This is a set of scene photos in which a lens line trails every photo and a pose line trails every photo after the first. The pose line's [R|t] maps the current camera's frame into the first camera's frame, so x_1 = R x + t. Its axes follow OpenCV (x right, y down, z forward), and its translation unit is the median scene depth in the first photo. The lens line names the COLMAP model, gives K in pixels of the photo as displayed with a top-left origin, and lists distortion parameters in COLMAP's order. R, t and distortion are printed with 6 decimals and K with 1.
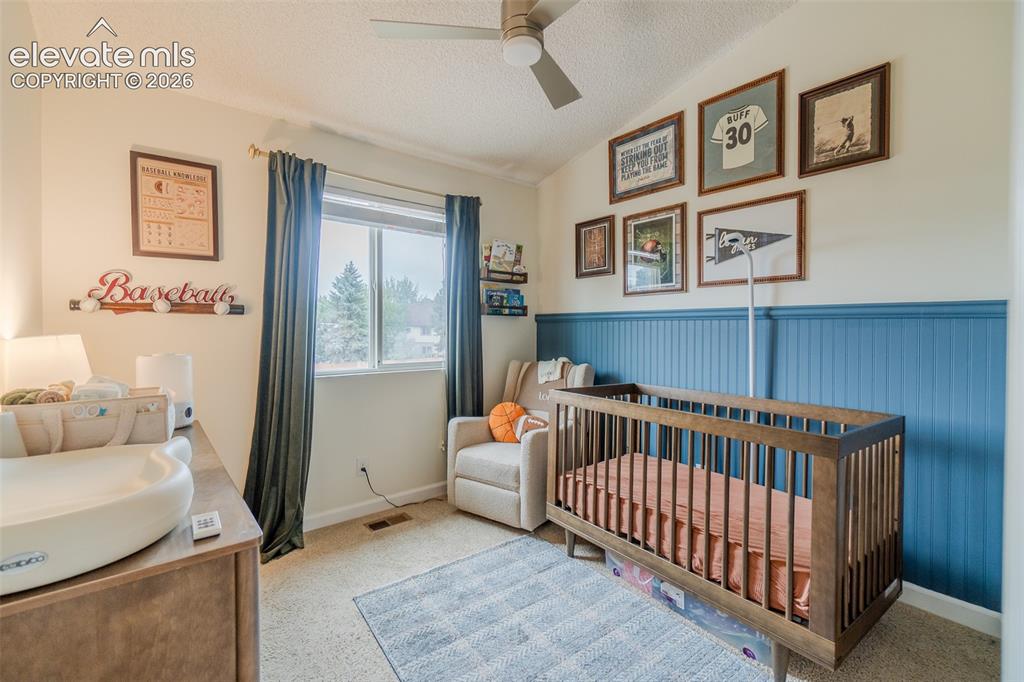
lens RADIAL K [[439.9, 0, 505.5], [0, 439.9, 334.4], [0, 0, 1]] dist [0.002869, 0.000722]
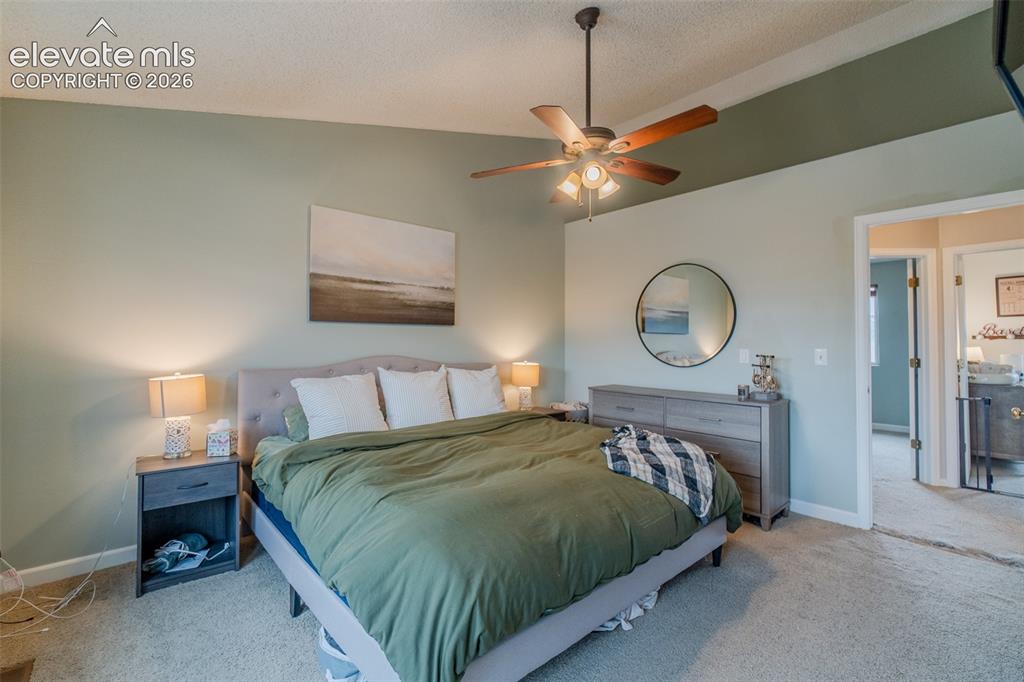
lens RADIAL K [[439.9, 0, 505.5], [0, 439.9, 334.4], [0, 0, 1]] dist [0.002869, 0.000722]
pose [[0.043747, -0.027632, -0.998660, 1.649712], [-0.012434, 0.999525, -0.028200, 0.031181], [0.998965, 0.013651, 0.043382, -2.033291]]
